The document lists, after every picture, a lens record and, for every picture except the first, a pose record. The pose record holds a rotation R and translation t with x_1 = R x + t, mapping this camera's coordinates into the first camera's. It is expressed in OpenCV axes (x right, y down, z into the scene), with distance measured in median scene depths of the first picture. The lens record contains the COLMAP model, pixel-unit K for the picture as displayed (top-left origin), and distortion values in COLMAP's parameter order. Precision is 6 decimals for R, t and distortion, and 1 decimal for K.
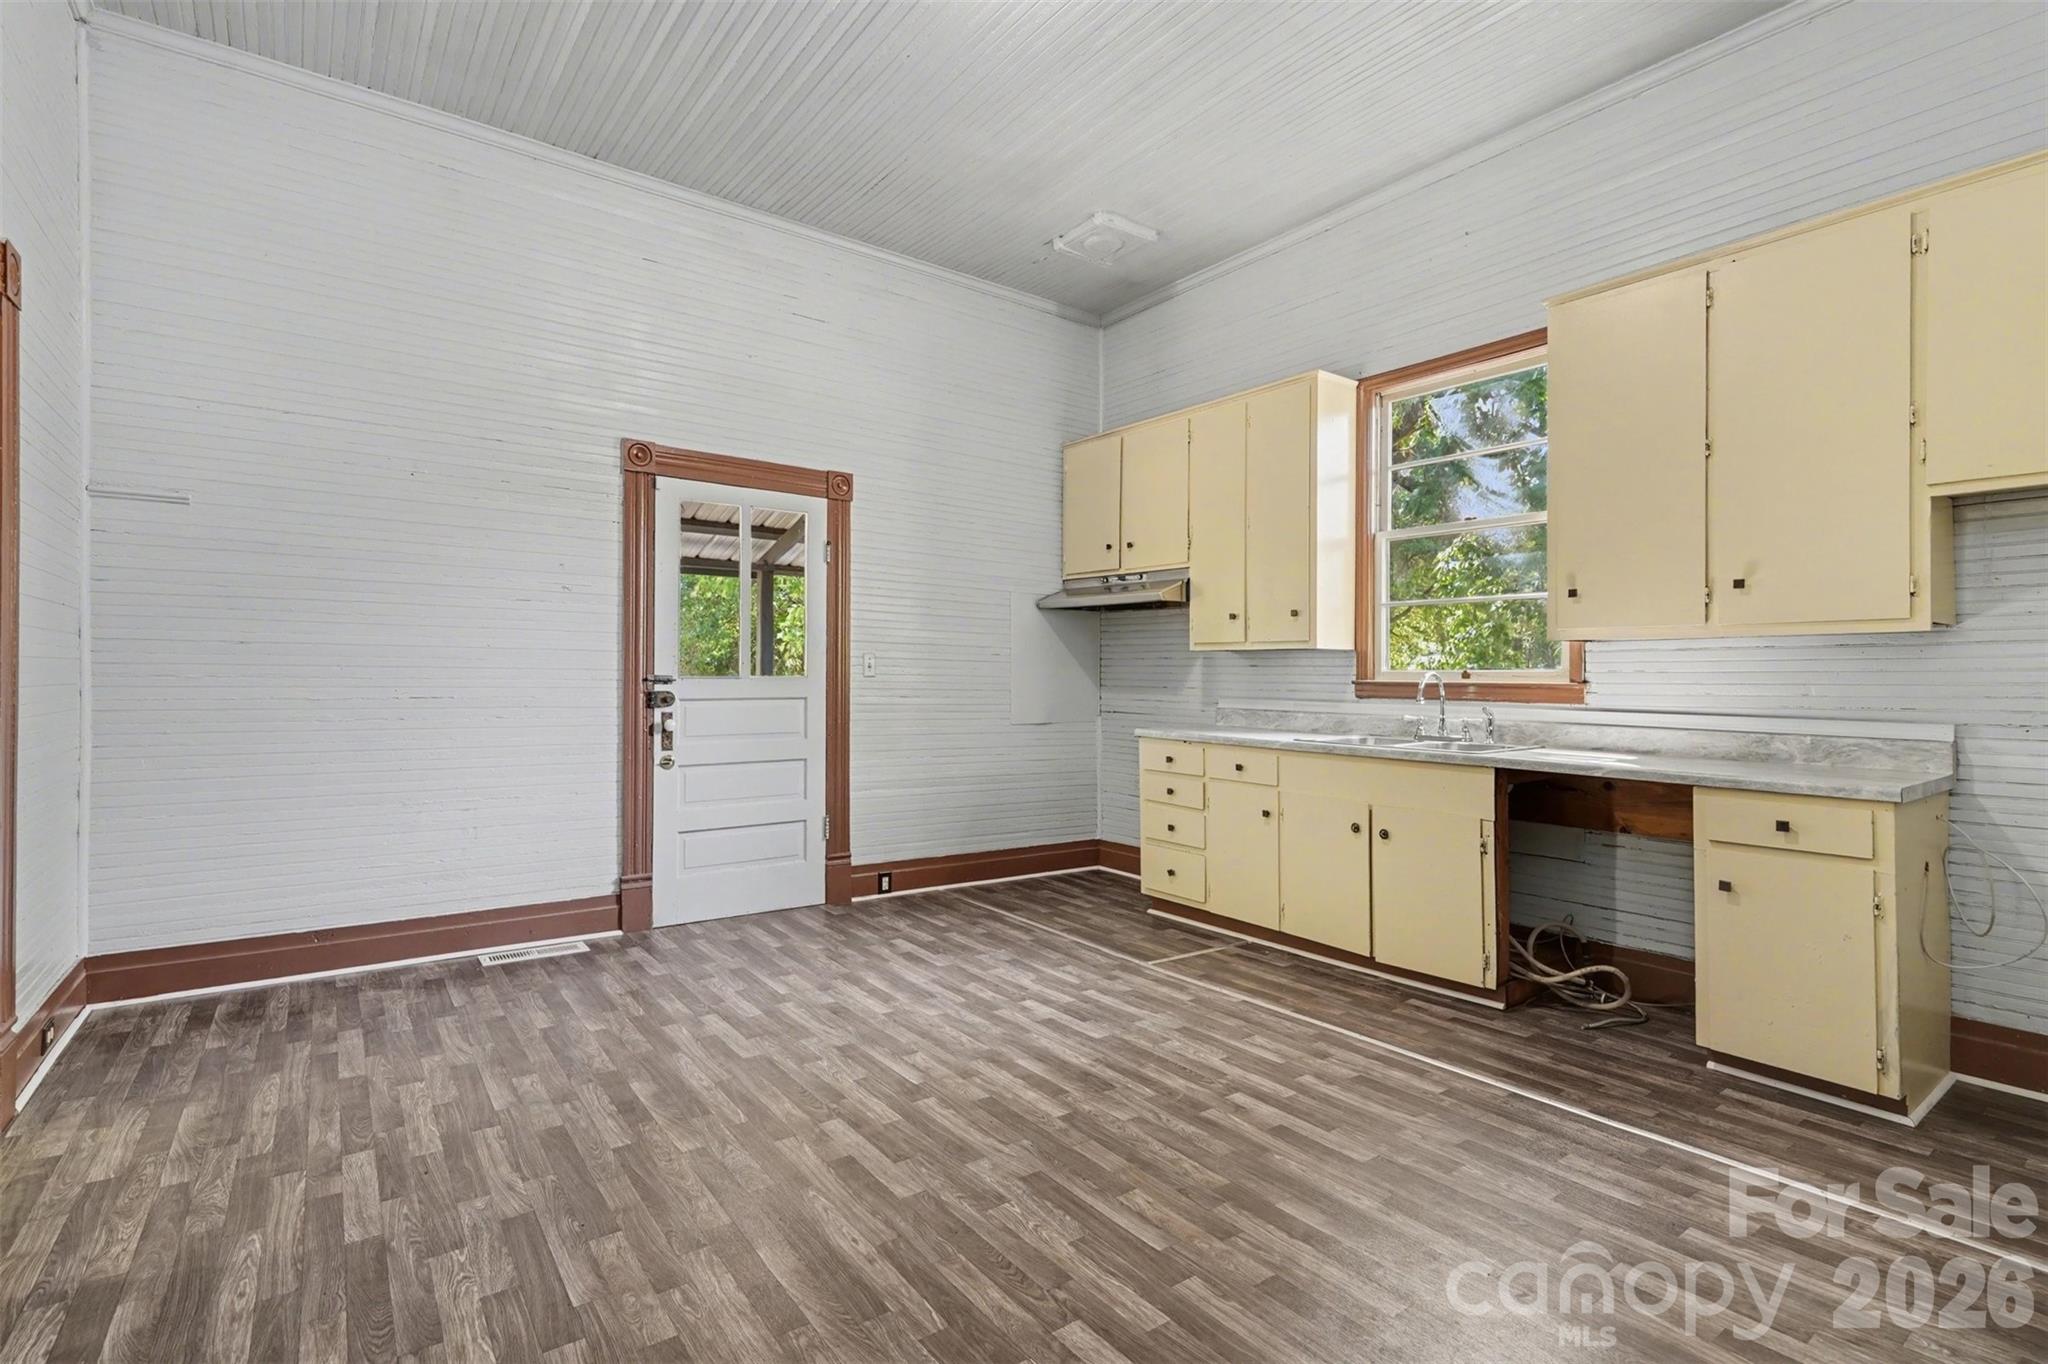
lens RADIAL K [[963.5, 0, 1021.3], [0, 963.5, 680.0], [0, 0, 1]] dist [0.017286, 0.000302]
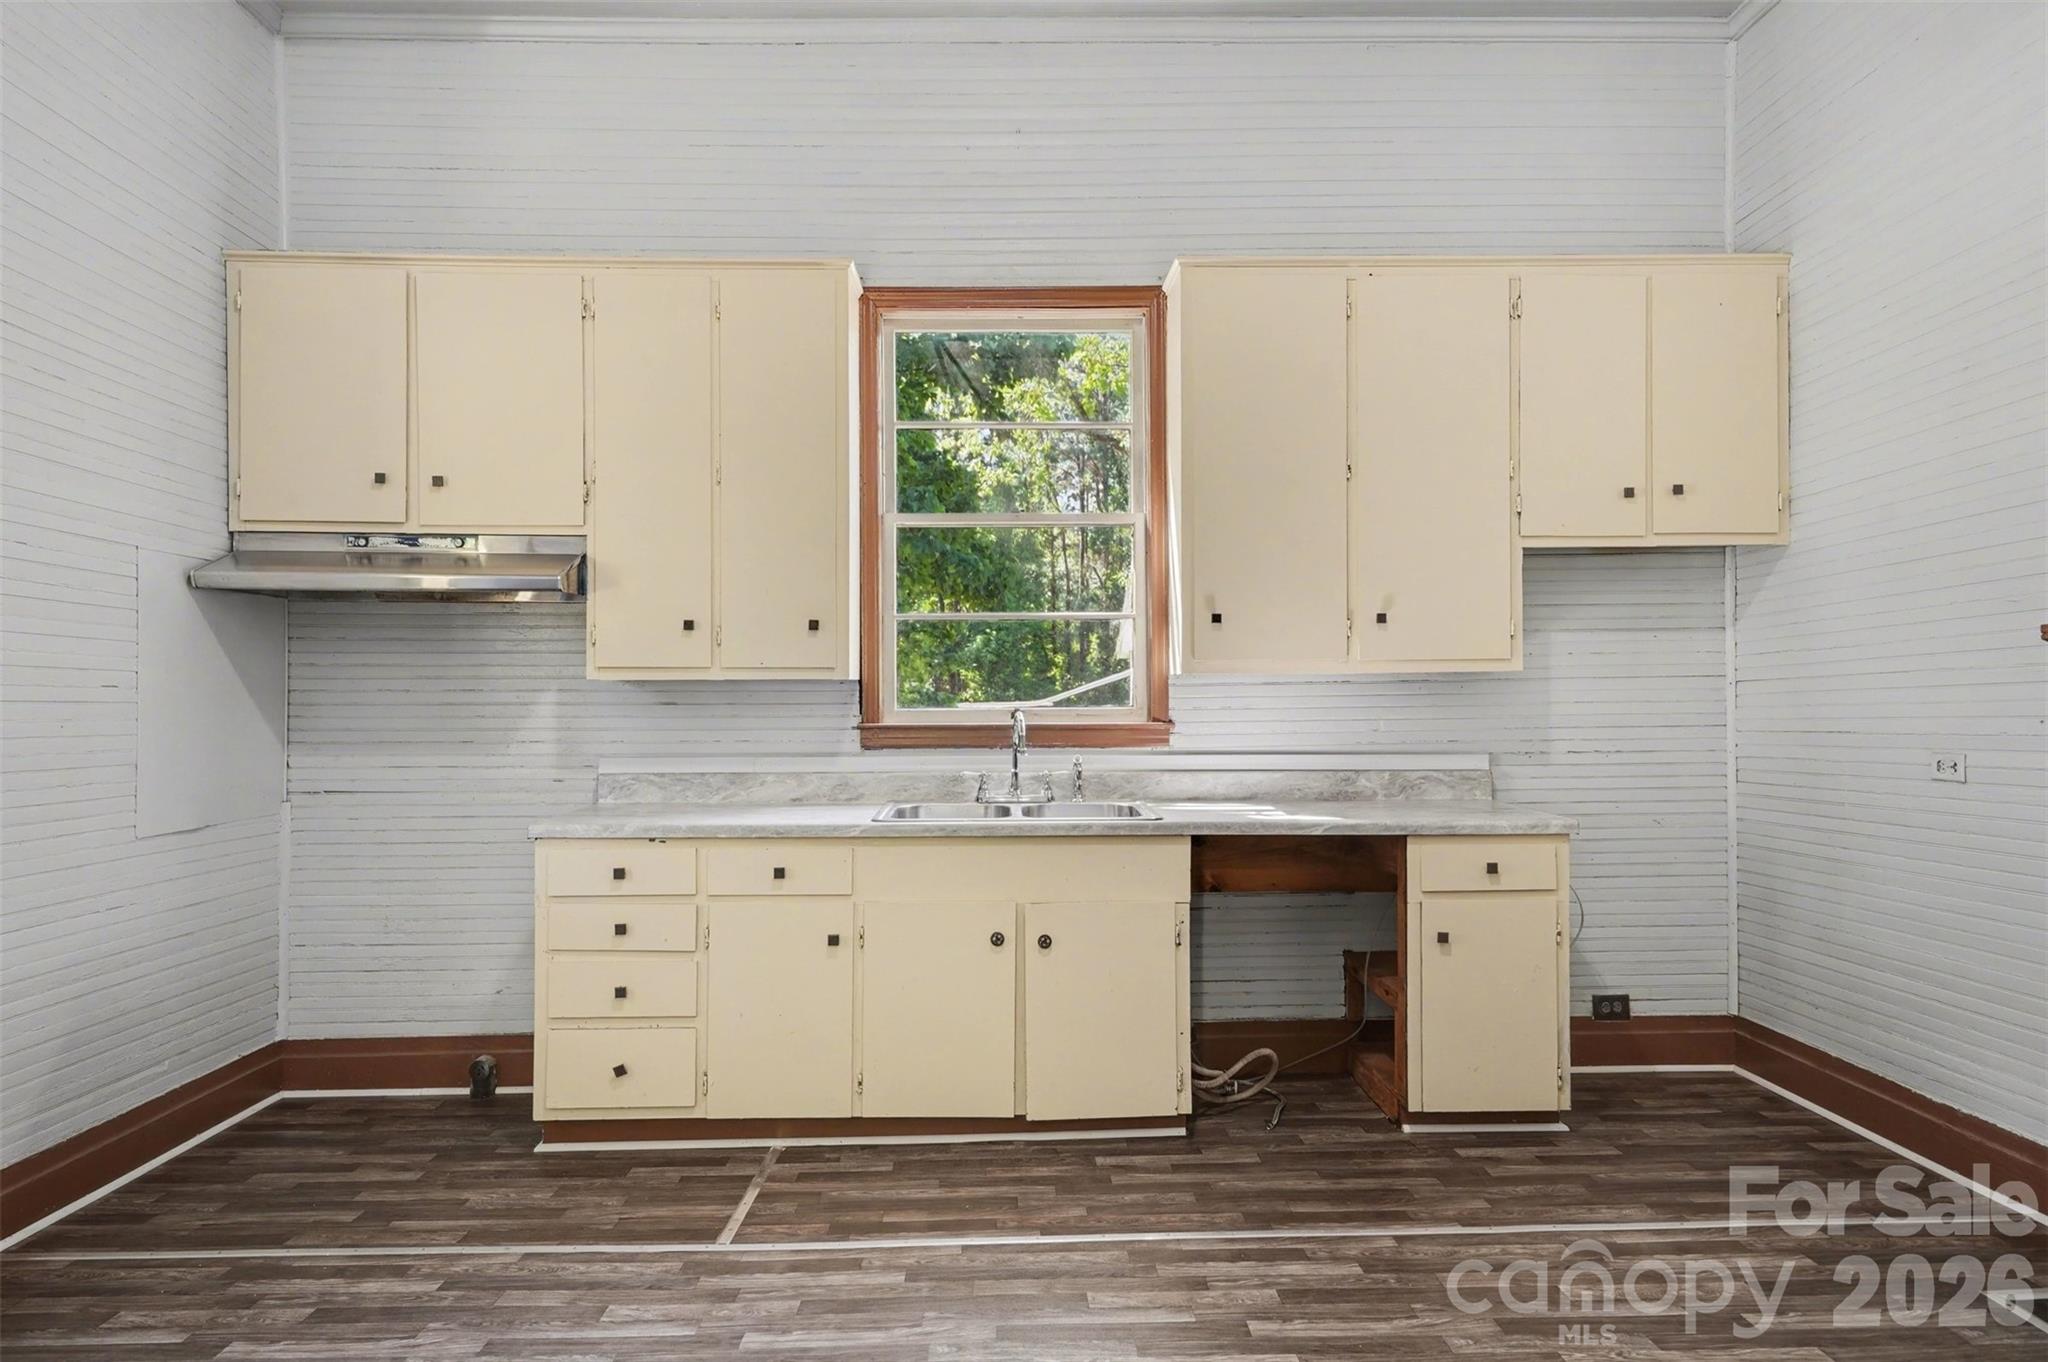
lens RADIAL K [[1242.8, 0, 1024.8], [0, 1242.8, 715.2], [0, 0, 1]] dist [0.021549, -0.000003]
pose [[0.581754, -0.027426, 0.812902, -0.383607], [0.014553, 0.999622, 0.023311, -0.030743], [-0.813234, -0.001732, 0.581934, 0.478401]]
